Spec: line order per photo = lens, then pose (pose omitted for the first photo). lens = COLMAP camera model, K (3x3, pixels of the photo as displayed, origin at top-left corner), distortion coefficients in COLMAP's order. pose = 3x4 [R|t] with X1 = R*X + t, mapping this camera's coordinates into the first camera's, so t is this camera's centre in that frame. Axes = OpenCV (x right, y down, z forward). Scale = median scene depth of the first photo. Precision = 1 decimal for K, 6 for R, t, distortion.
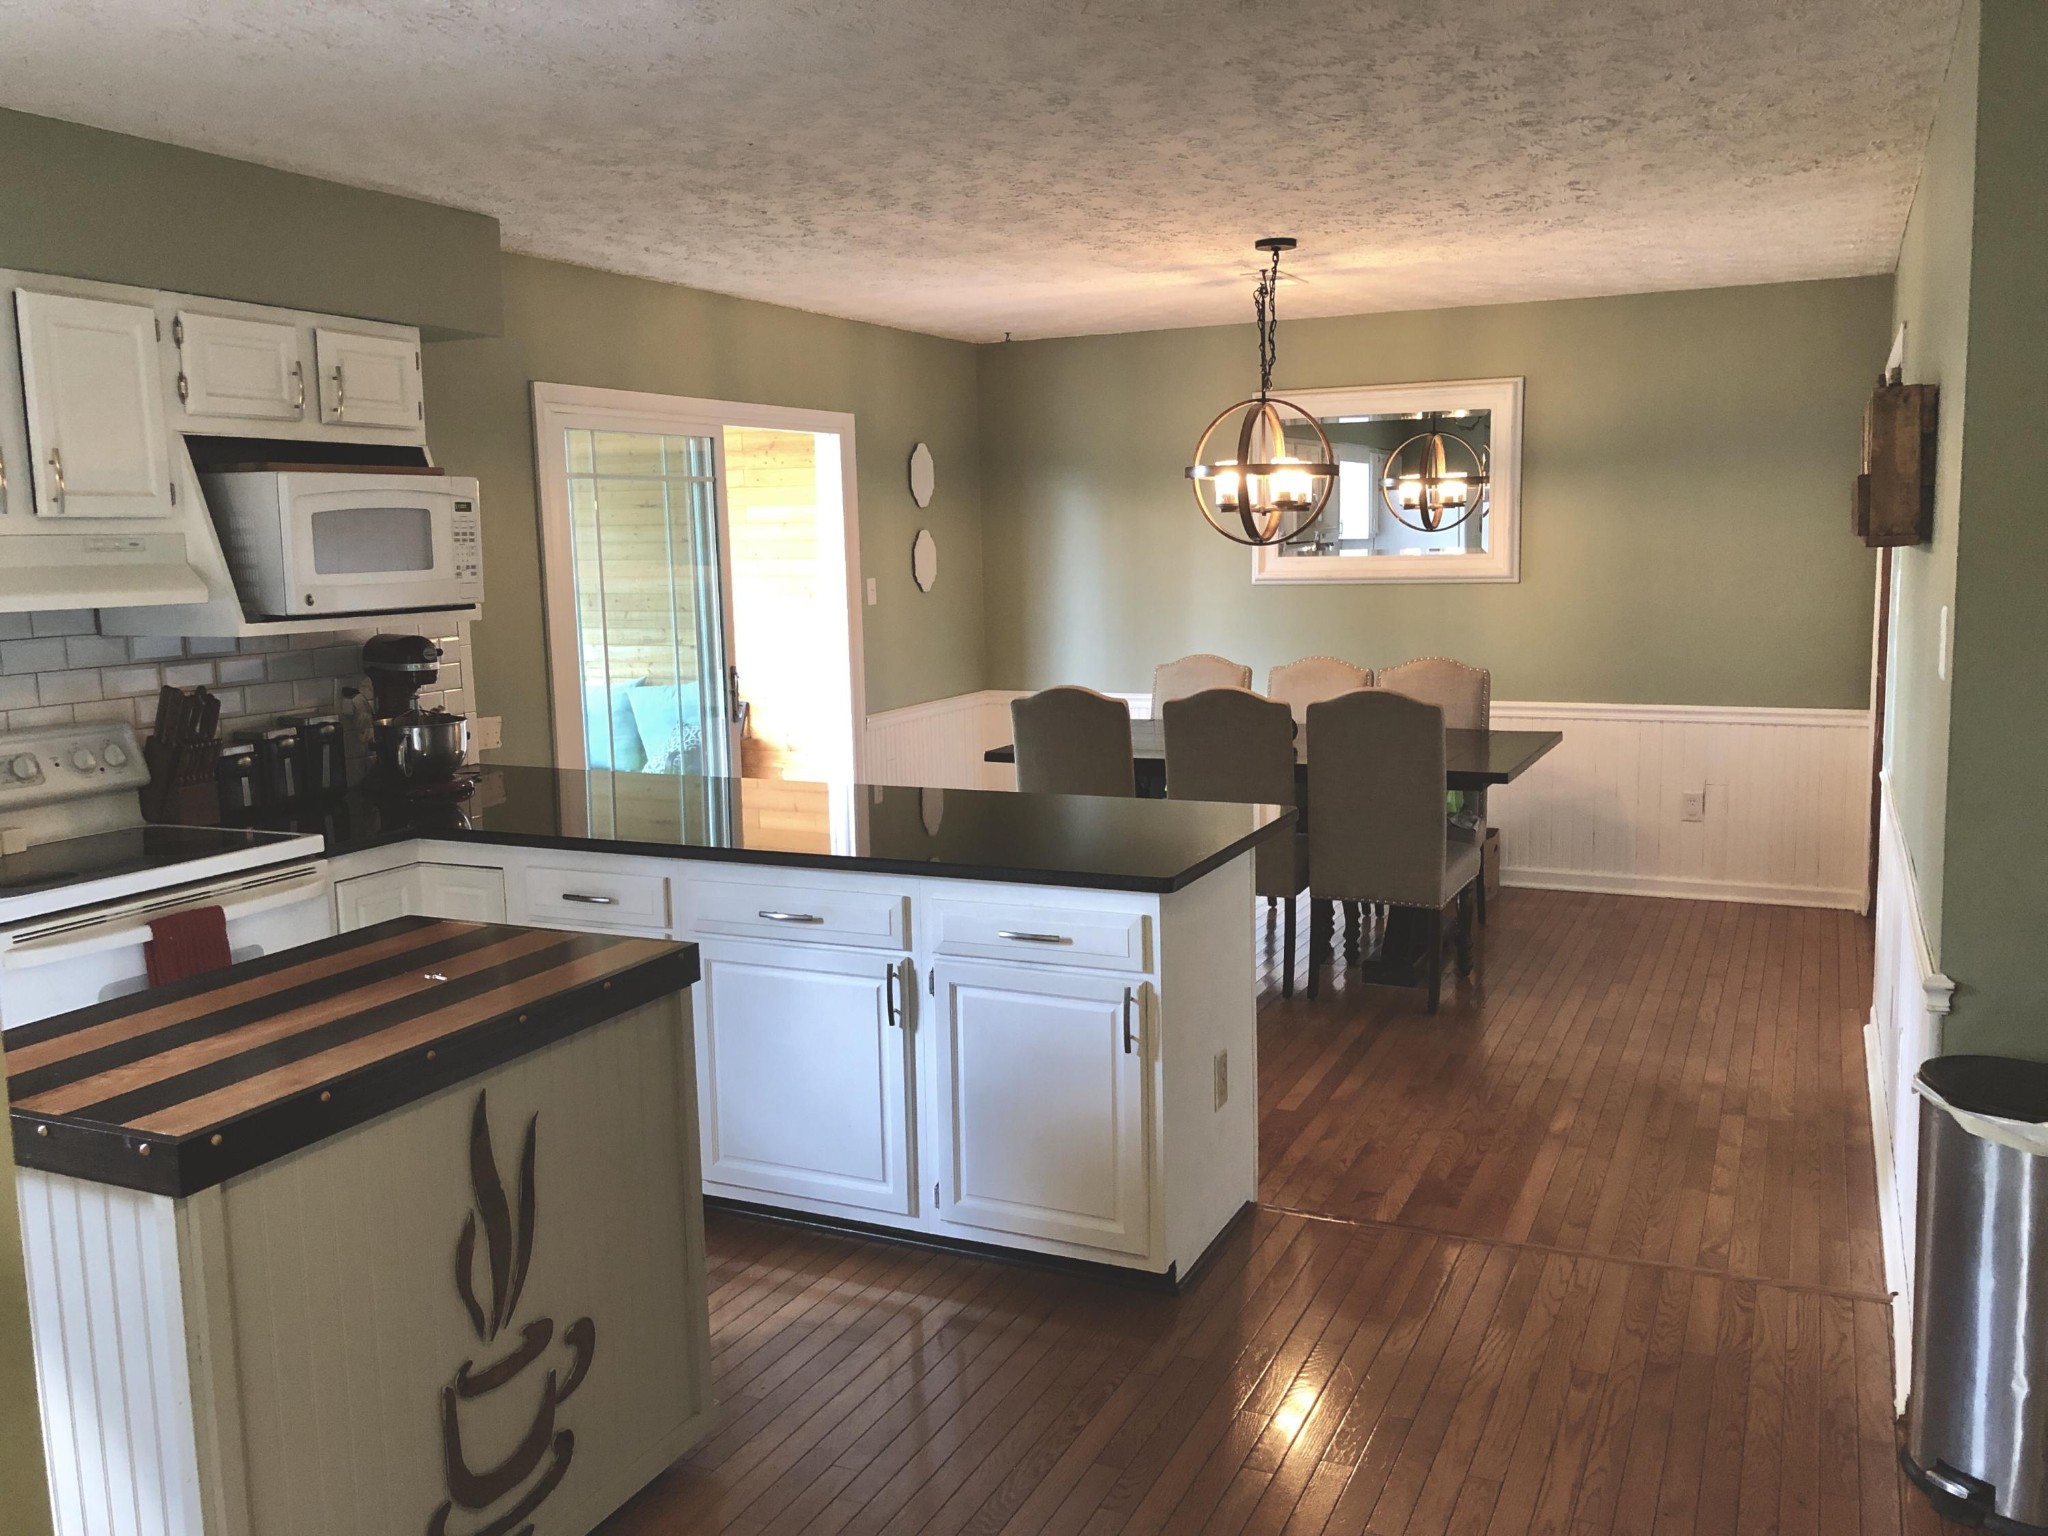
lens RADIAL K [[1702.8, 0, 1015.8], [0, 1702.8, 768.3], [0, 0, 1]] dist [0.017604, -0.040566]
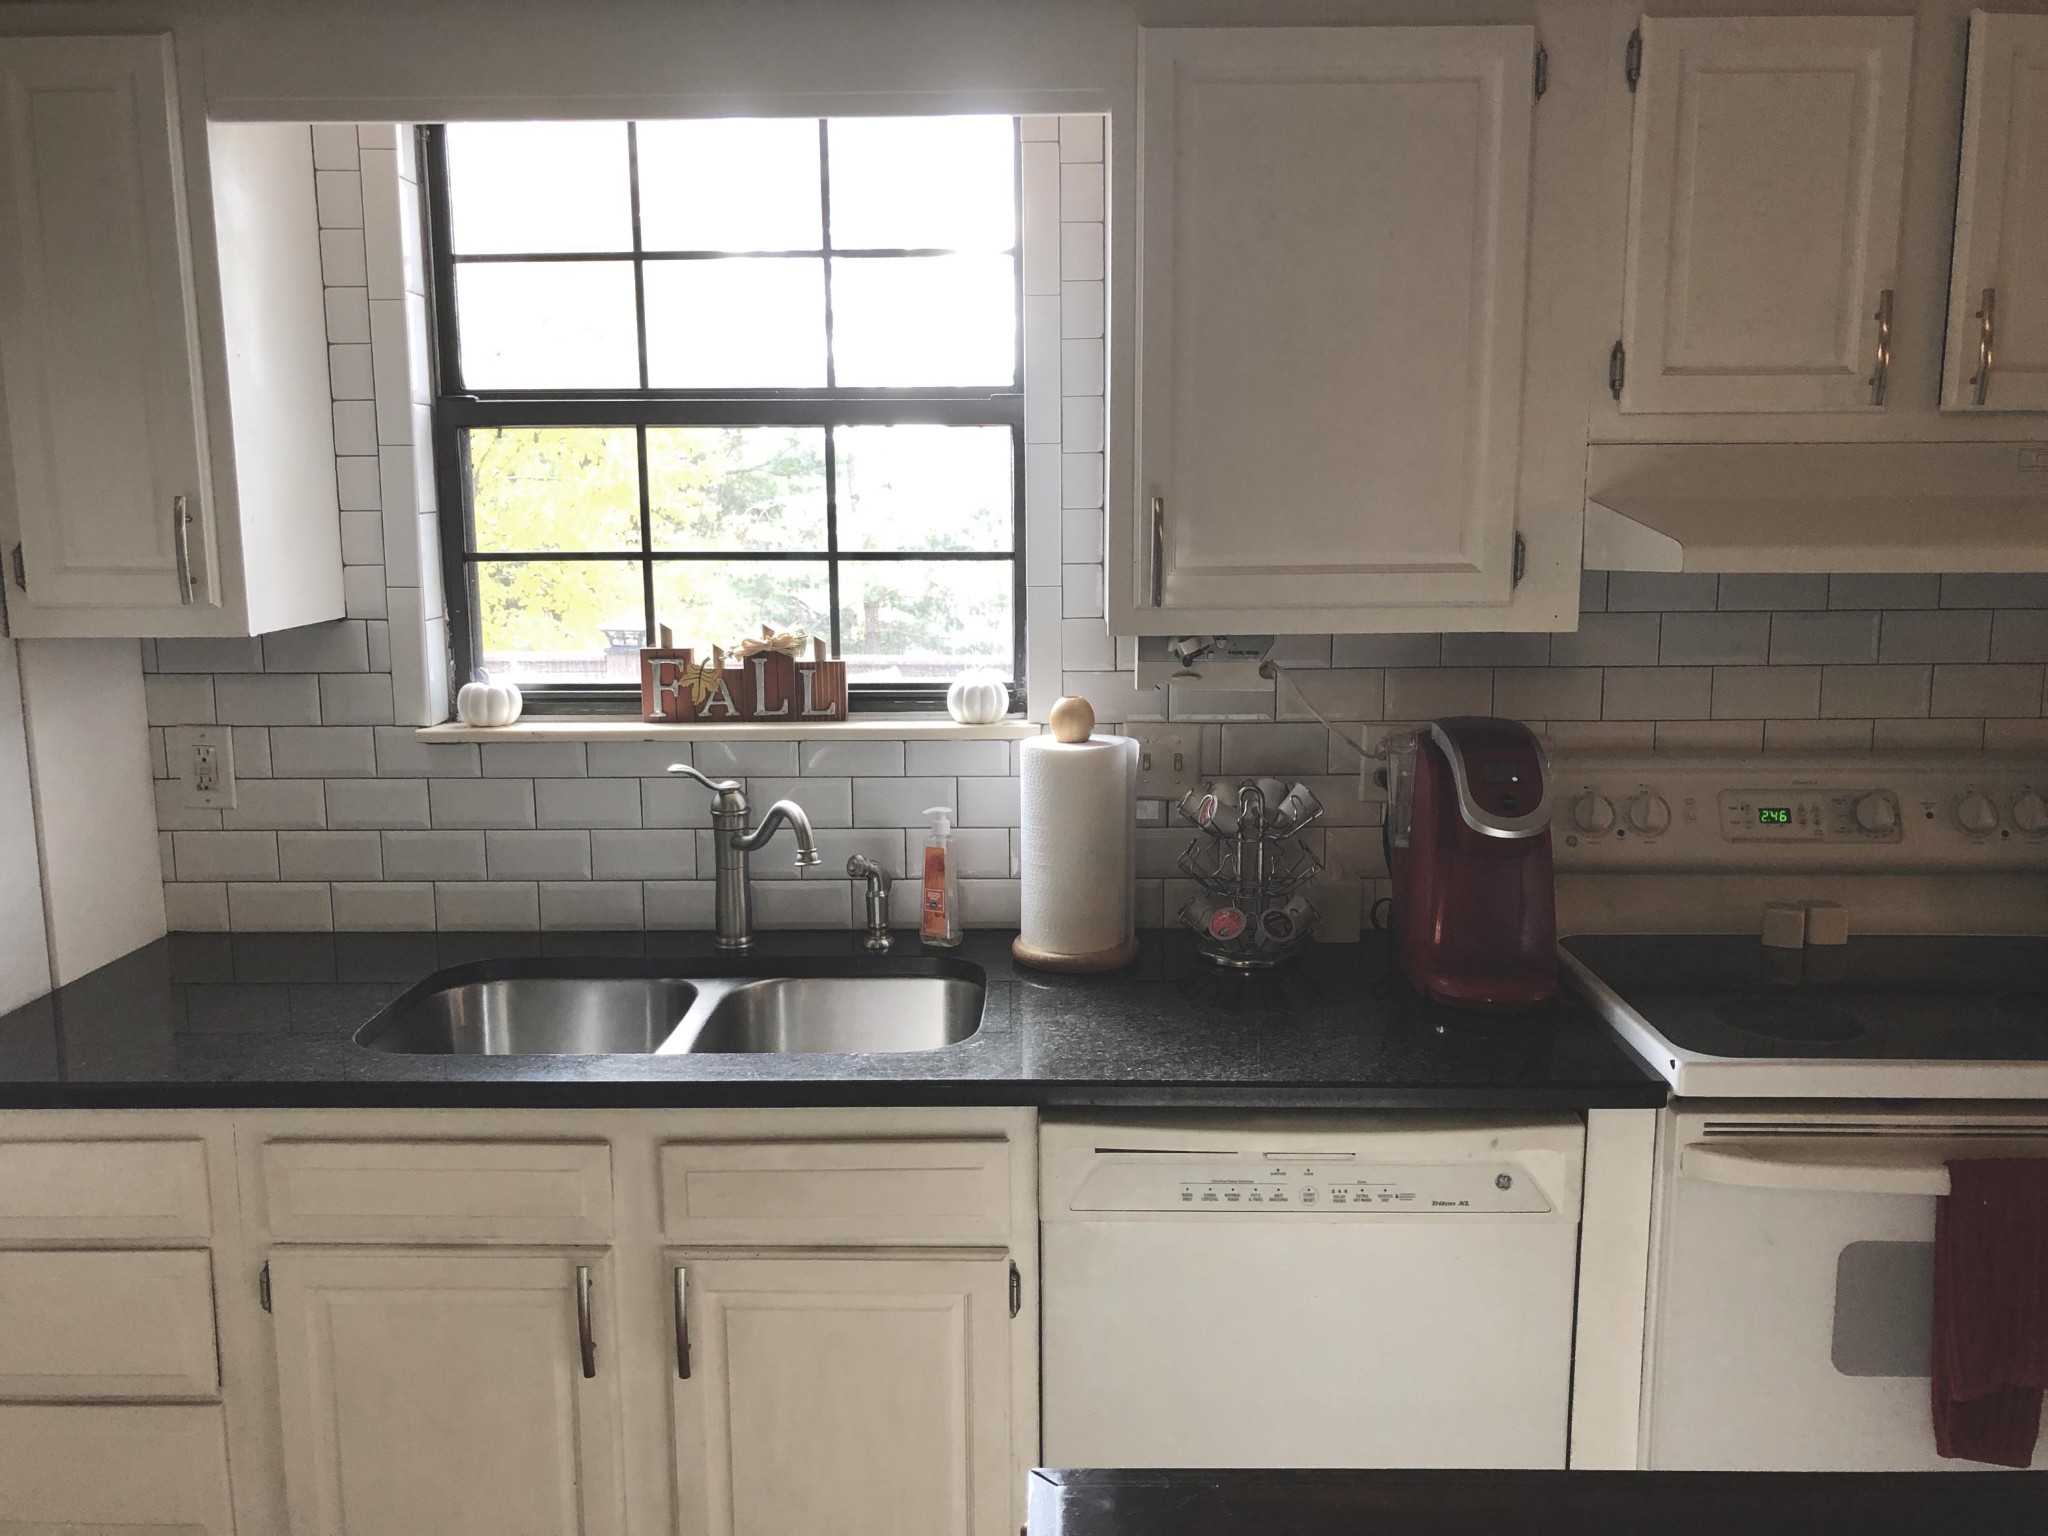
lens RADIAL K [[1702.8, 0, 1021.6], [0, 1702.8, 759.2], [0, 0, 1]] dist [0.017604, -0.040566]
pose [[0.410441, 0.172693, -0.895386, -0.148770], [-0.130004, 0.982956, 0.129990, -0.061123], [0.902573, 0.063051, 0.425896, 0.445171]]
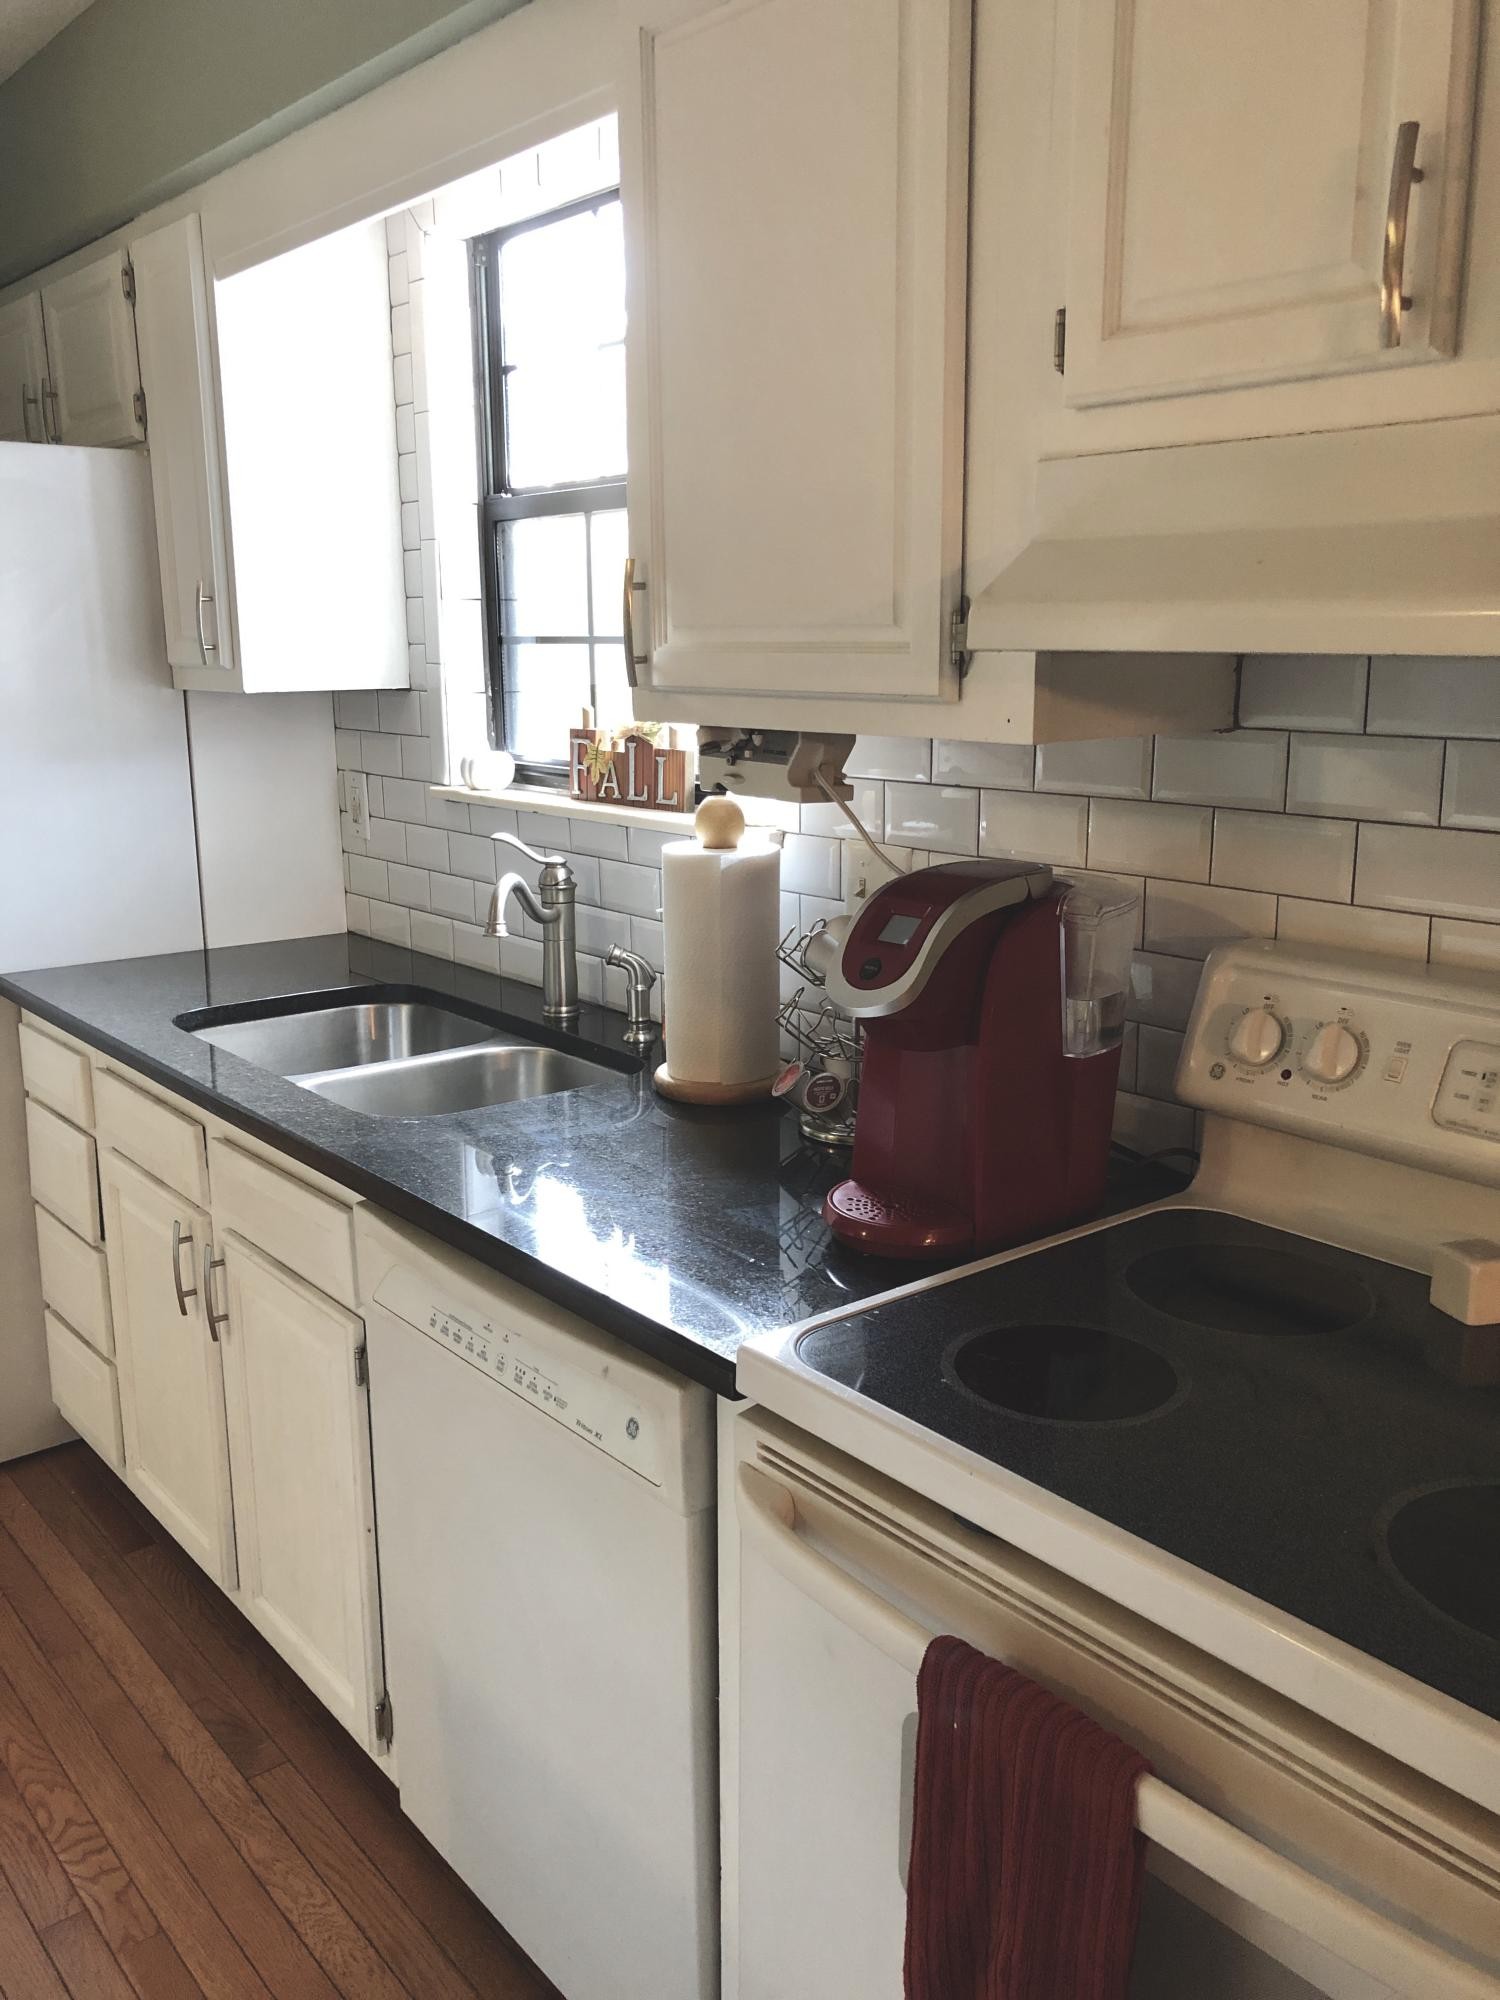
lens RADIAL K [[1662.9, 0, 775.9], [0, 1662.9, 965.4], [0, 0, 1]] dist [0.017604, -0.040566]
pose [[-0.424559, 0.201886, -0.882605, -0.218556], [-0.111567, 0.955729, 0.272279, -0.101586], [0.898500, 0.214068, -0.383240, 0.956320]]
